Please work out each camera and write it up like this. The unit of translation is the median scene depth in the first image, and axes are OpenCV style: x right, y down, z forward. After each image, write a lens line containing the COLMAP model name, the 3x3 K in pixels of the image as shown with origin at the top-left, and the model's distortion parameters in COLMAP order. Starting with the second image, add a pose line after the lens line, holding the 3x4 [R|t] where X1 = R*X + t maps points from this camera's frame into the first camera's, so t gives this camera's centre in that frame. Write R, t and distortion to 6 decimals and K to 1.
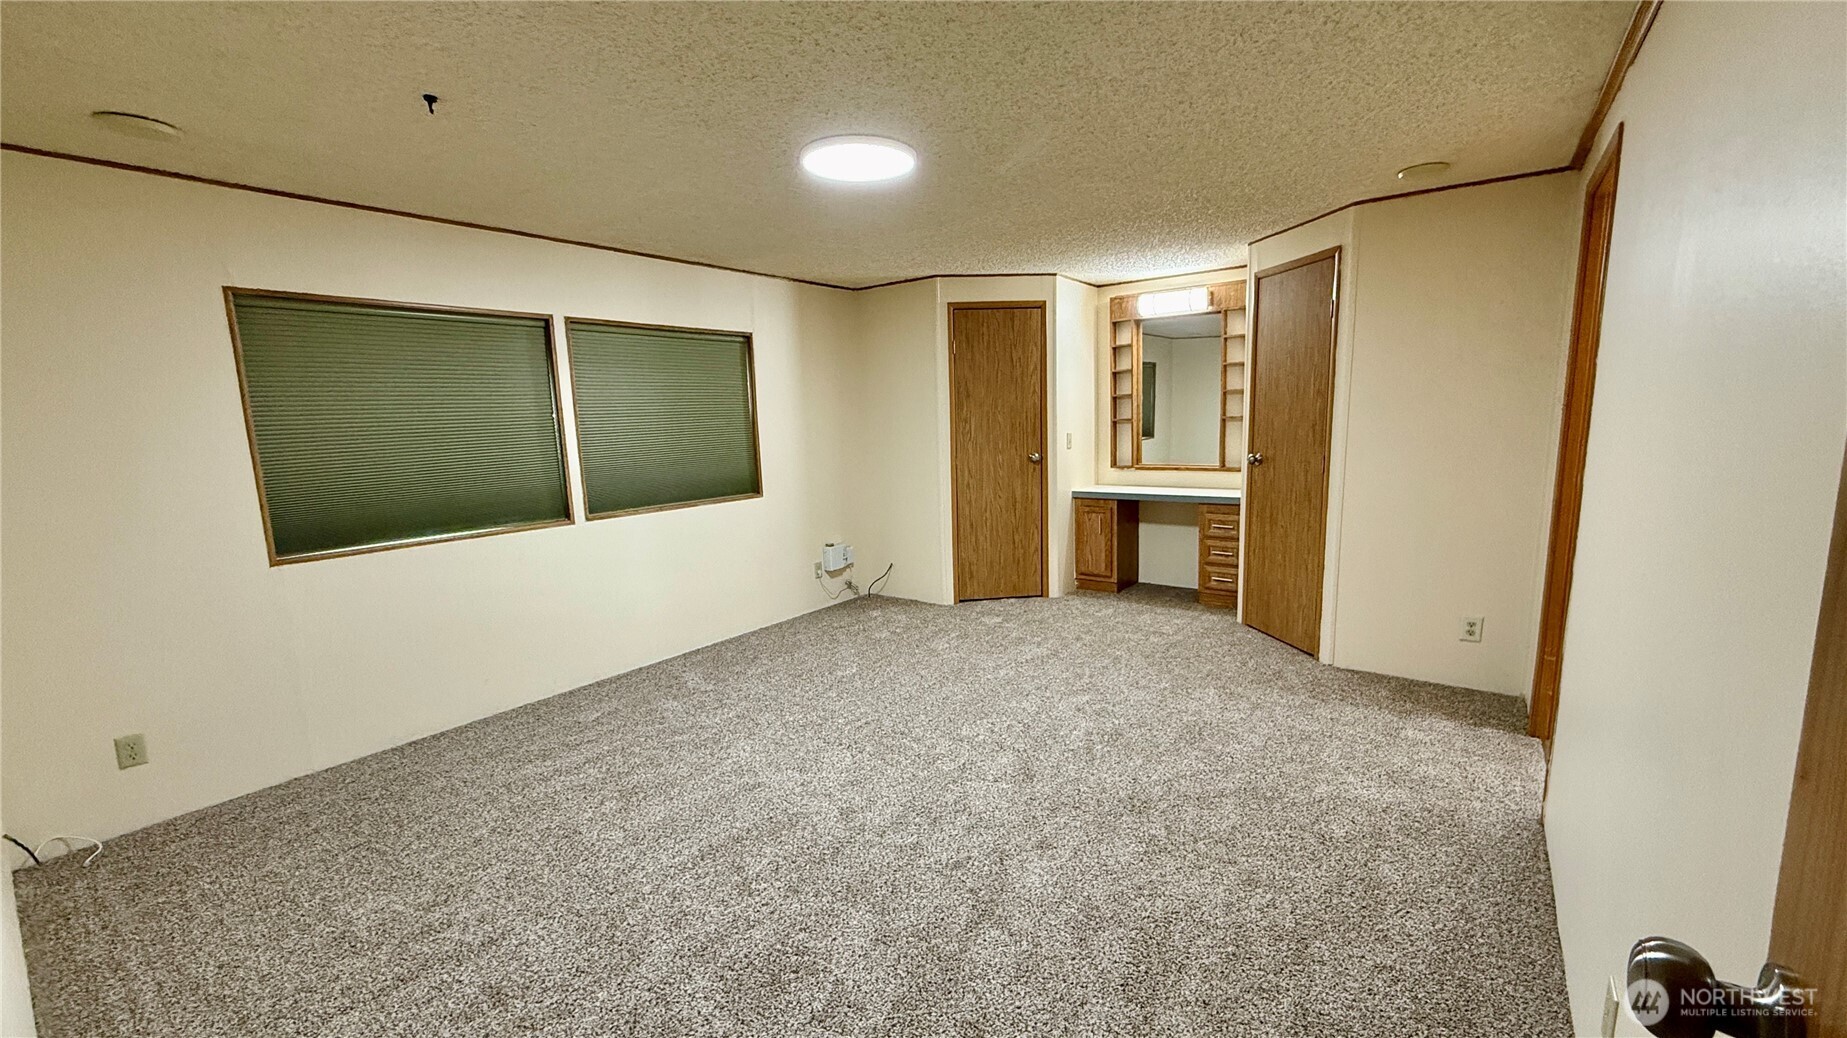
lens RADIAL K [[733.9, 0, 918.5], [0, 733.9, 519.7], [0, 0, 1]] dist [-0.001271, -0.000195]
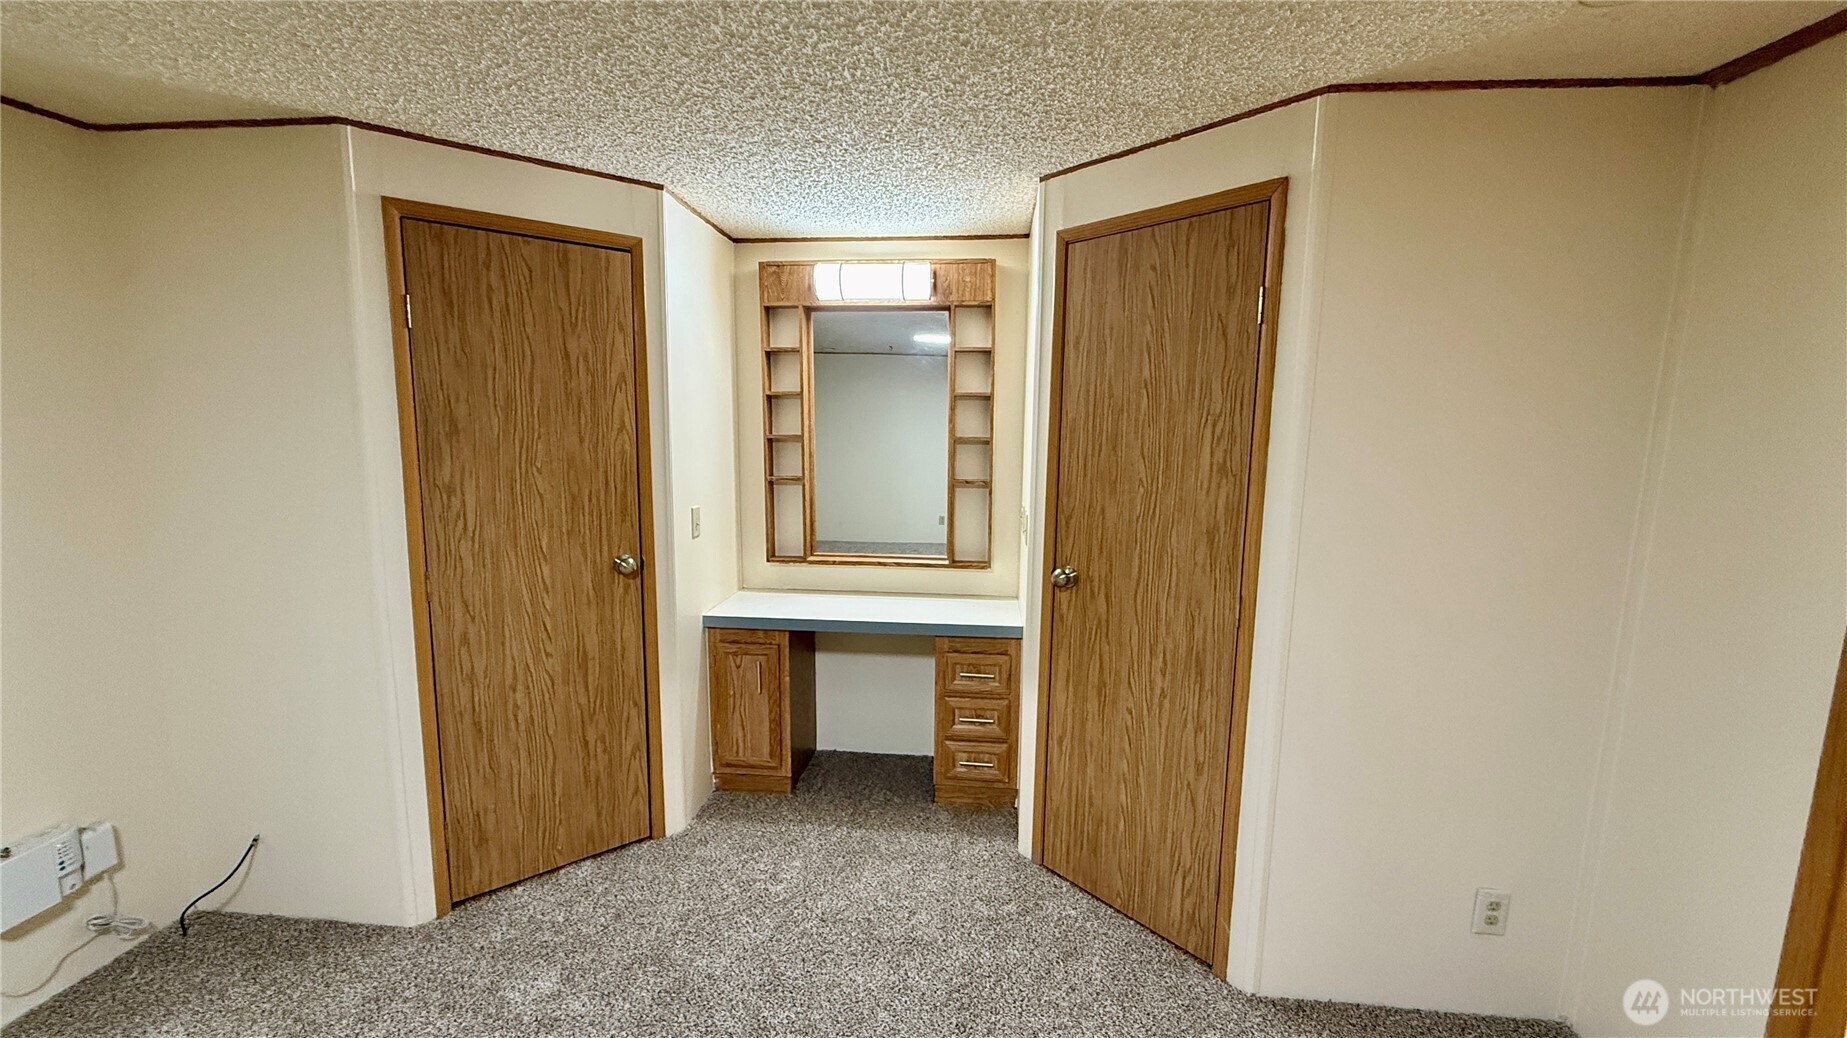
lens RADIAL K [[733.9, 0, 918.5], [0, 733.9, 519.7], [0, 0, 1]] dist [-0.001271, -0.000195]
pose [[0.851757, -0.026769, 0.523253, 0.070675], [0.036063, 0.999321, -0.007580, -0.103061], [-0.522695, 0.025326, 0.852144, 0.491020]]
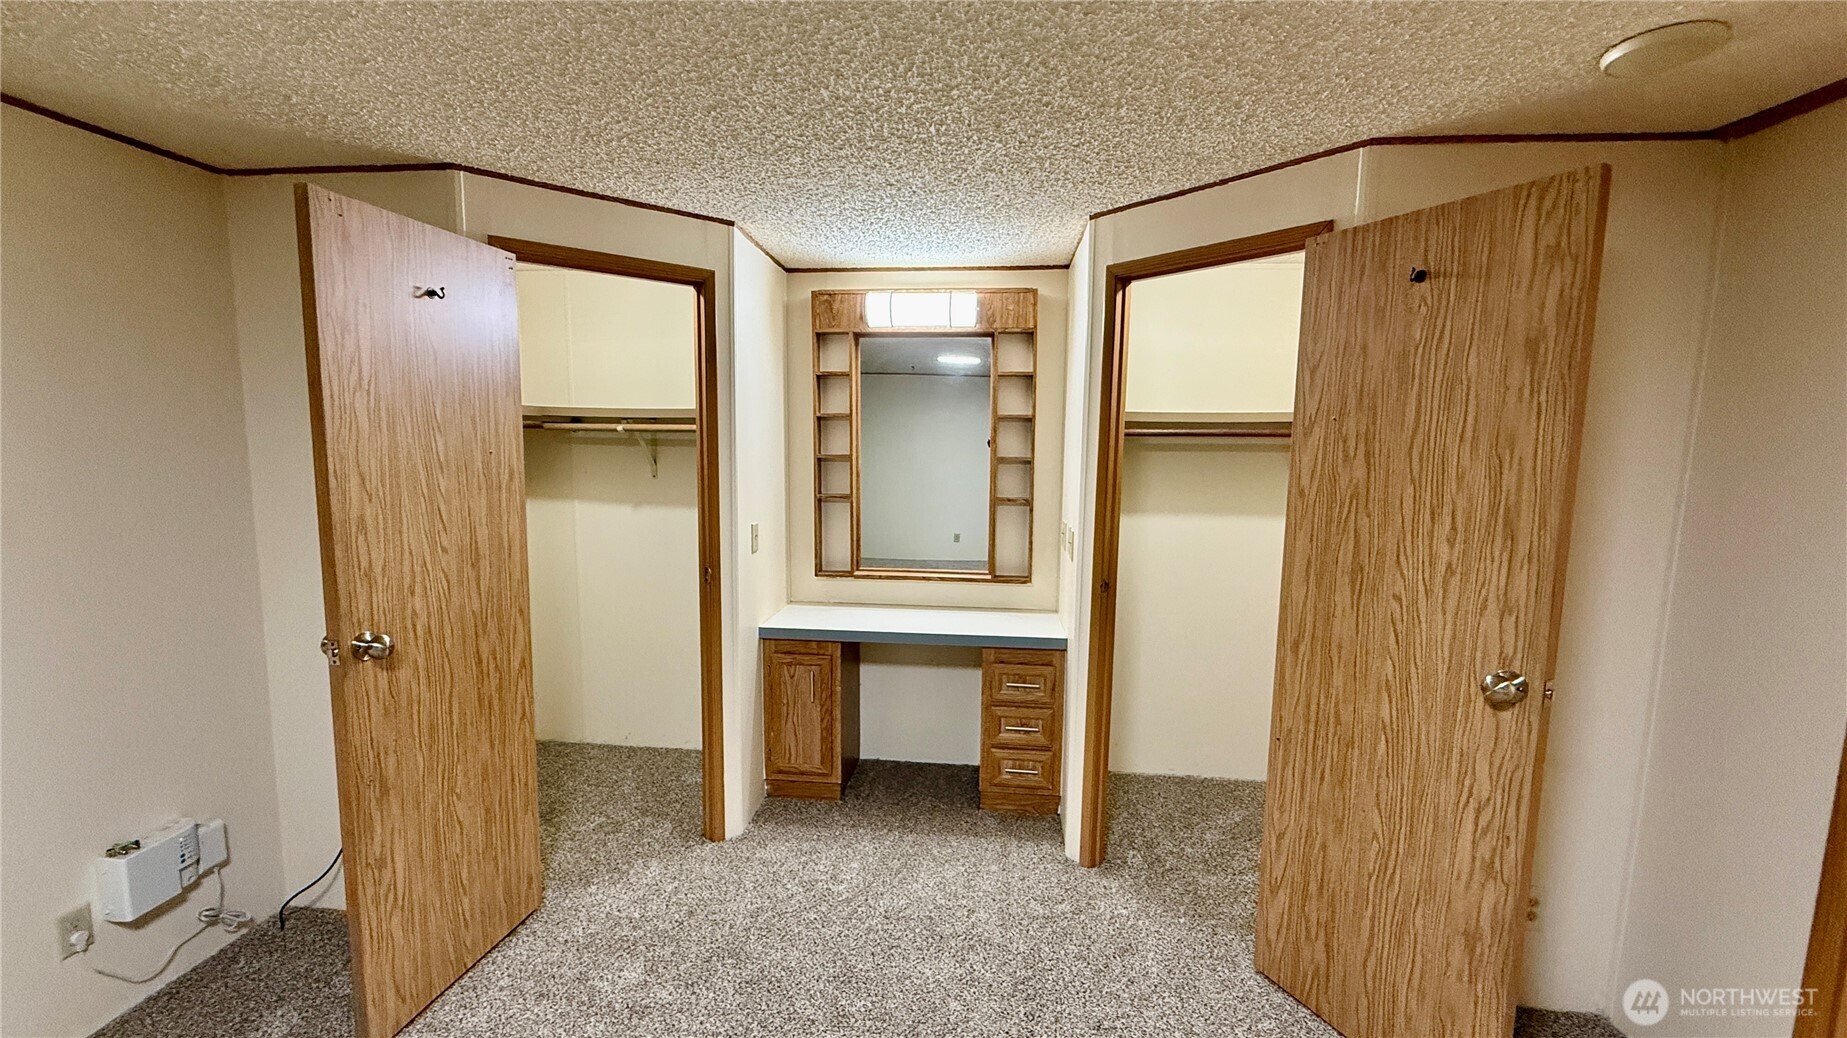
lens RADIAL K [[733.9, 0, 918.5], [0, 733.9, 519.7], [0, 0, 1]] dist [-0.001271, -0.000195]
pose [[0.853914, -0.012358, 0.520267, 0.027335], [0.033665, 0.998936, -0.031528, -0.103043], [-0.519324, 0.044437, 0.853422, 0.487068]]
